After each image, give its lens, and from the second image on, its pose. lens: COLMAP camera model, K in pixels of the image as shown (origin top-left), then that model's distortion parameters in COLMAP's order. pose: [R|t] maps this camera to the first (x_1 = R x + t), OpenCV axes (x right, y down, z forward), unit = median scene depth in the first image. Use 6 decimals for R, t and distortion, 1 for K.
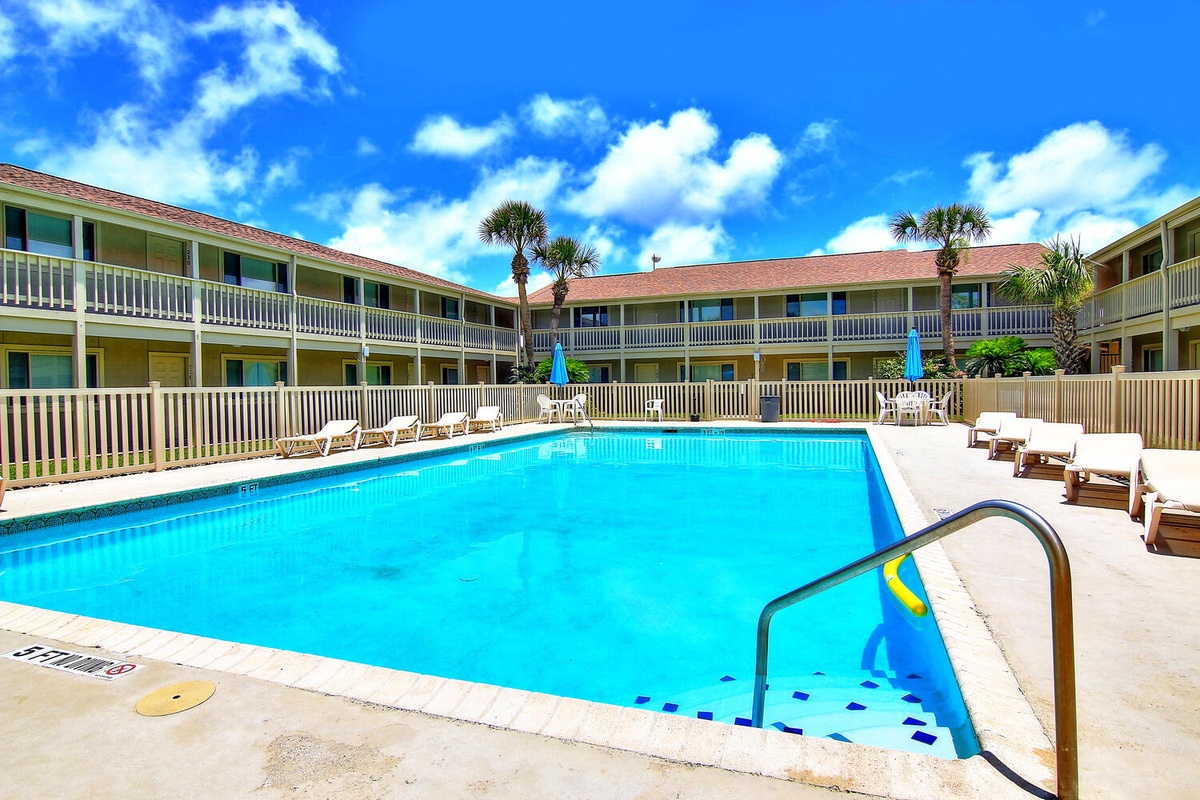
lens RADIAL K [[664.0, 0, 595.8], [0, 664.0, 406.9], [0, 0, 1]] dist [-0.007259, -0.009133]
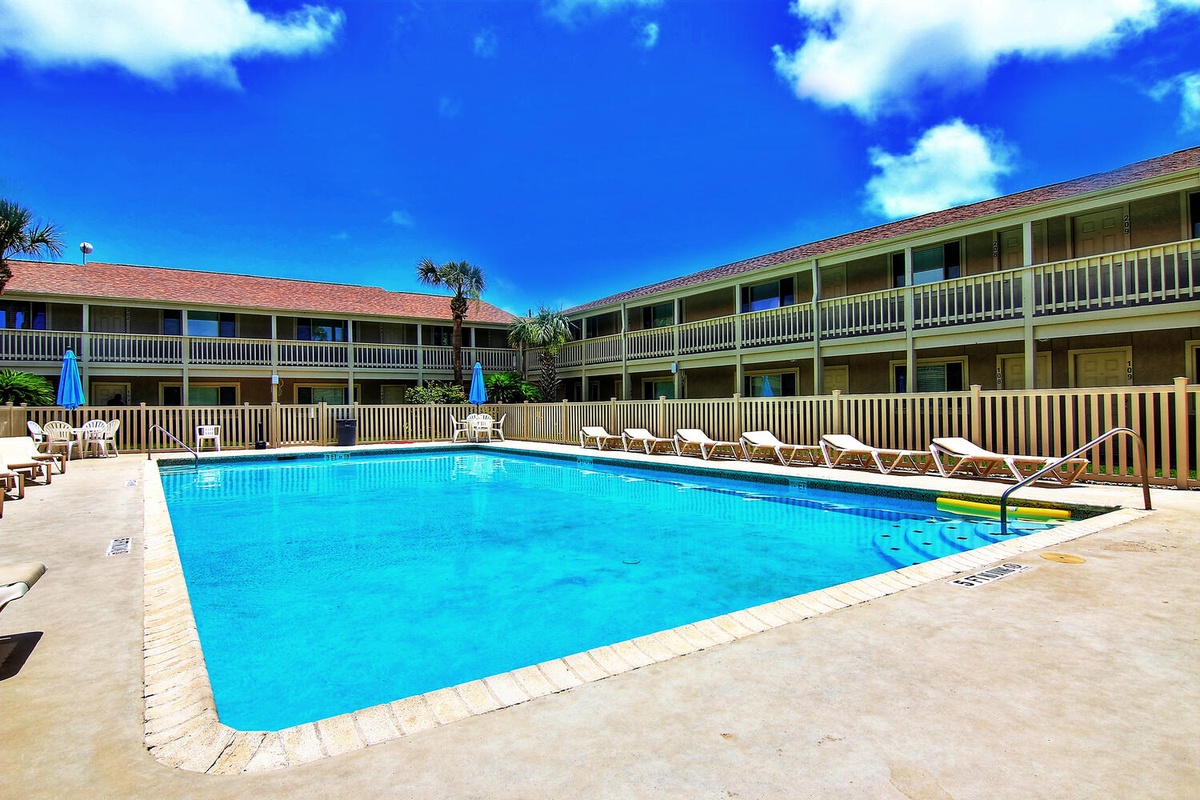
lens RADIAL K [[664.0, 0, 599.3], [0, 664.0, 400.9], [0, 0, 1]] dist [-0.007259, -0.009133]
pose [[0.575577, 0.013173, 0.817642, -0.305824], [0.027277, 0.999005, -0.035296, 0.000793], [-0.817293, 0.042618, 0.574644, 0.099350]]
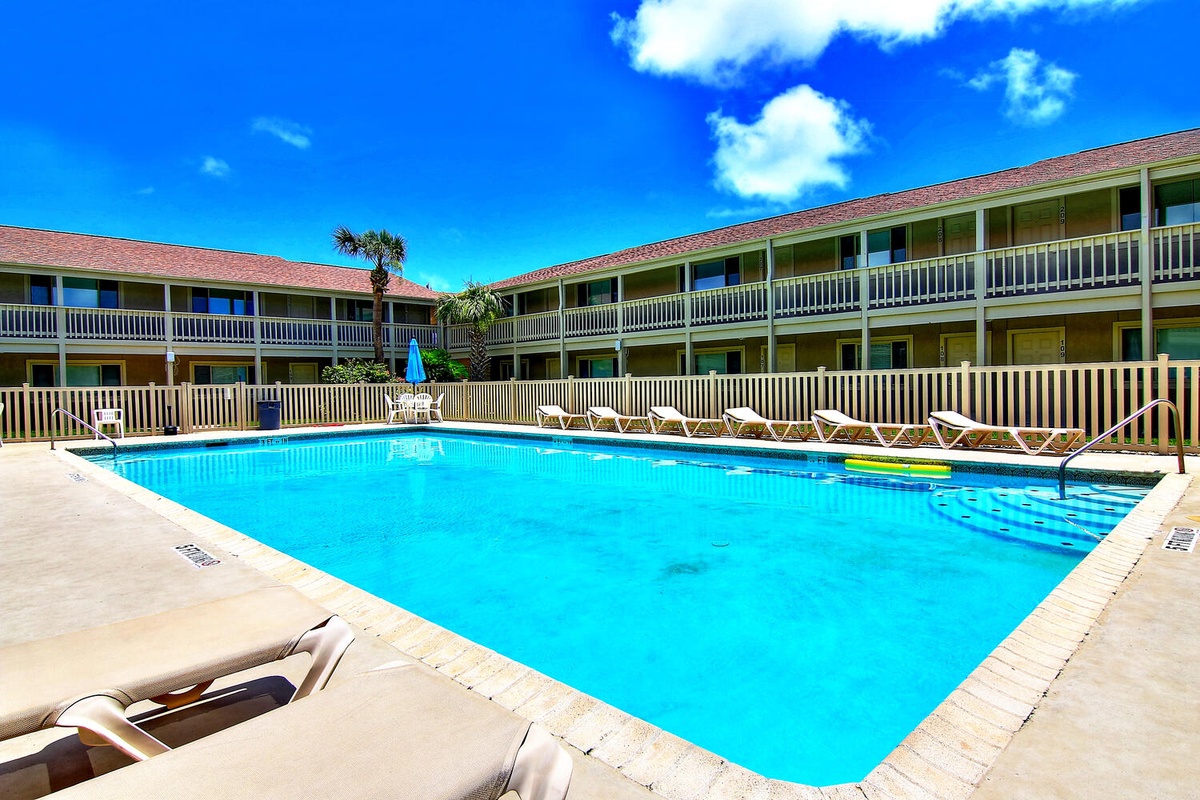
lens RADIAL K [[664.0, 0, 597.7], [0, 664.0, 397.3], [0, 0, 1]] dist [-0.007259, -0.009133]
pose [[0.421971, -0.012479, 0.906524, -0.335689], [0.037240, 0.999300, -0.003578, -0.001317], [-0.905844, 0.035269, 0.422140, 0.188774]]
